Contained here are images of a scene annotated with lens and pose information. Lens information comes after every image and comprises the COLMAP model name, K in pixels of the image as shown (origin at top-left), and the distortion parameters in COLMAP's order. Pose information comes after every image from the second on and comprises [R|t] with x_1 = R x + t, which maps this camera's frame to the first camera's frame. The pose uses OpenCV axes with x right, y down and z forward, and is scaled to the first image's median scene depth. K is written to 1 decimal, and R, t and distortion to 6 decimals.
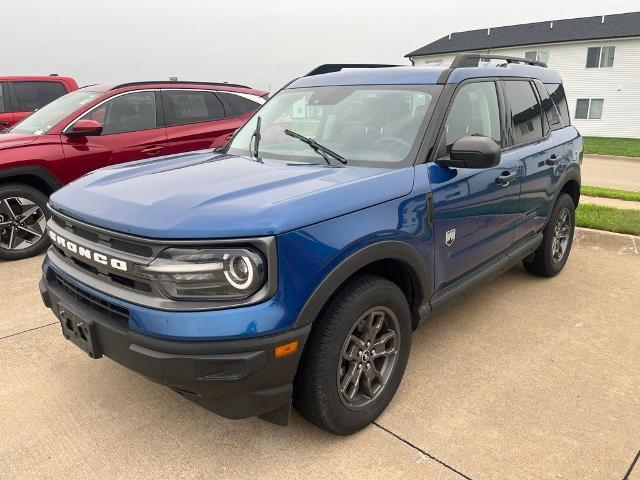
lens RADIAL K [[485.6, 0, 320.0], [0, 485.6, 240.0], [0, 0, 1]] dist [0.007450, 0.002032]
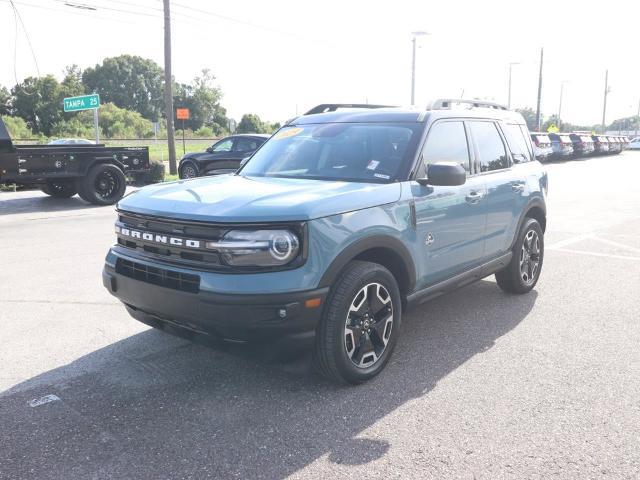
lens RADIAL K [[591.5, 0, 311.3], [0, 591.5, 239.8], [0, 0, 1]] dist [0.009693, 0.000234]
pose [[0.999023, 0.003296, 0.044059, -0.109811], [0.001876, 0.993151, -0.116820, 0.178298], [-0.044142, 0.116789, 0.992175, -0.528809]]
